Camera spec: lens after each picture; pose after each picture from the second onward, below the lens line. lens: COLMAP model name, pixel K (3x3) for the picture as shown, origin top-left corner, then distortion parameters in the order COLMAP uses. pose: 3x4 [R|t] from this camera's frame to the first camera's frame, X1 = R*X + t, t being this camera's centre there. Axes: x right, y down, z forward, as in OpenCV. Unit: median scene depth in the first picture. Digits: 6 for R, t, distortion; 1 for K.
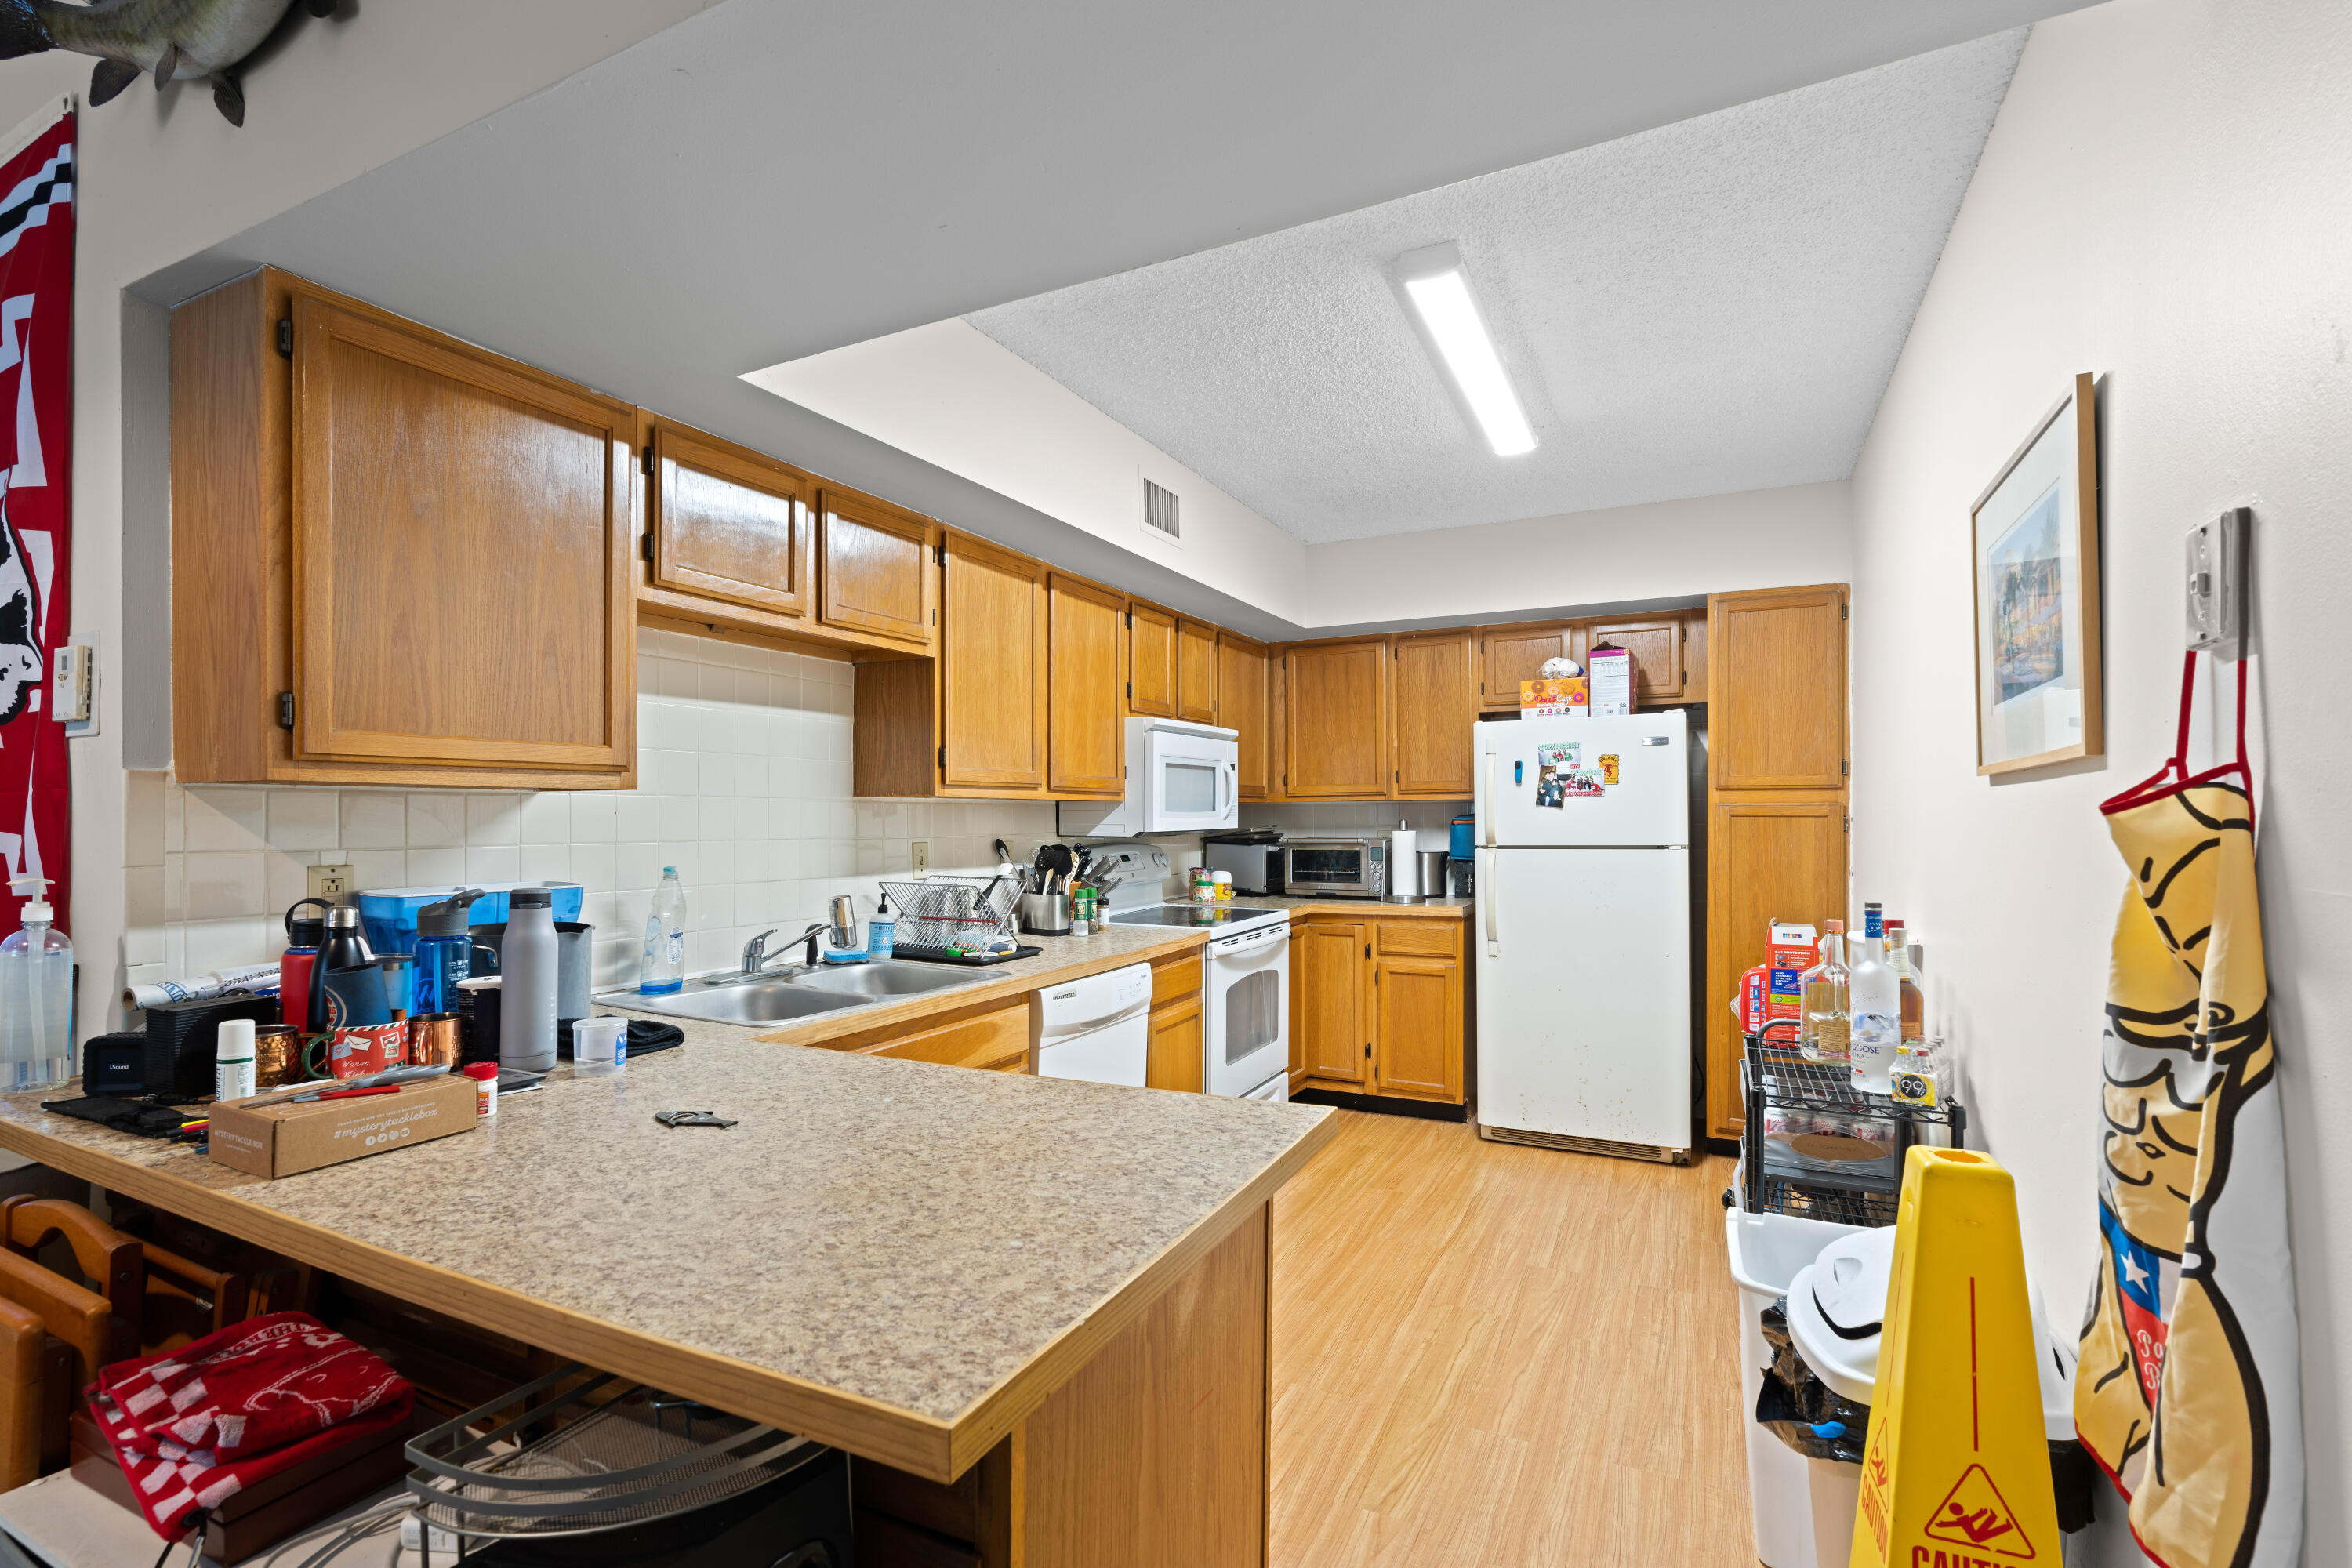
lens RADIAL K [[1062.5, 0, 1176.0], [0, 1062.5, 798.0], [0, 0, 1]] dist [-0.001555, 0.000424]
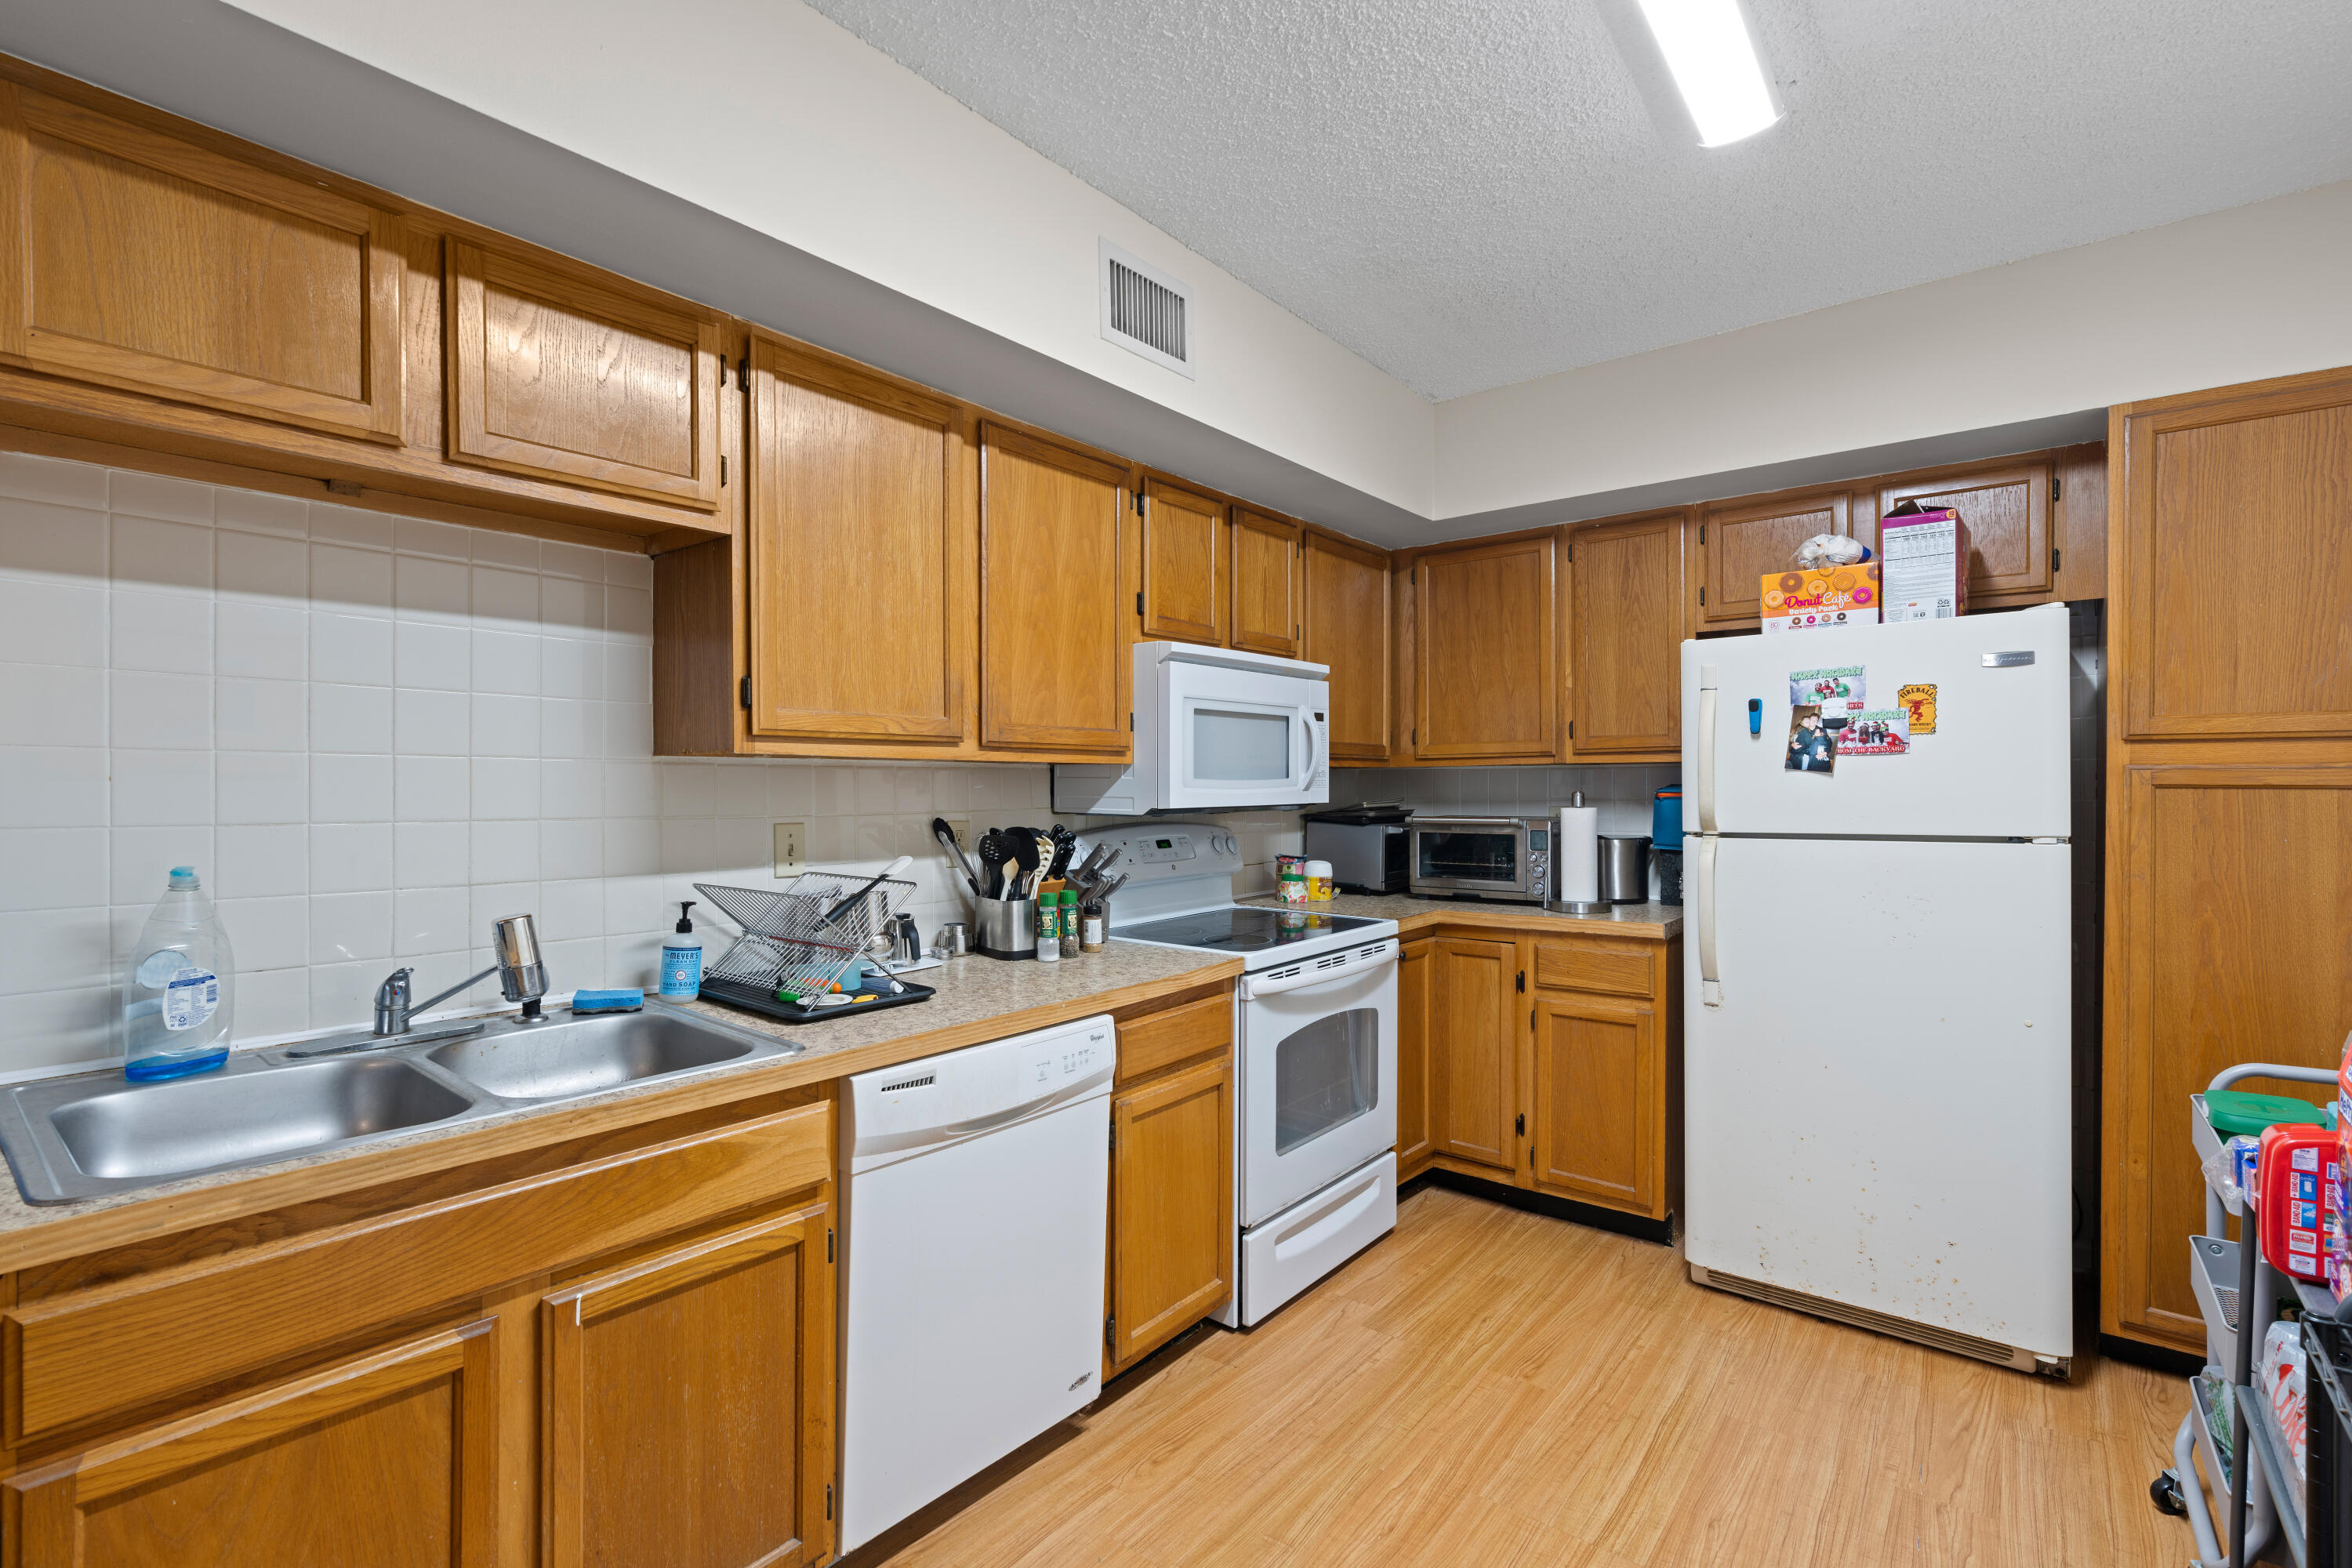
lens RADIAL K [[1062.5, 0, 1170.0], [0, 1062.5, 781.1], [0, 0, 1]] dist [-0.001555, 0.000424]
pose [[0.977330, 0.000397, -0.211723, 0.122620], [0.002218, 0.999924, 0.012117, 0.005775], [0.211712, -0.012311, 0.977255, 0.326711]]
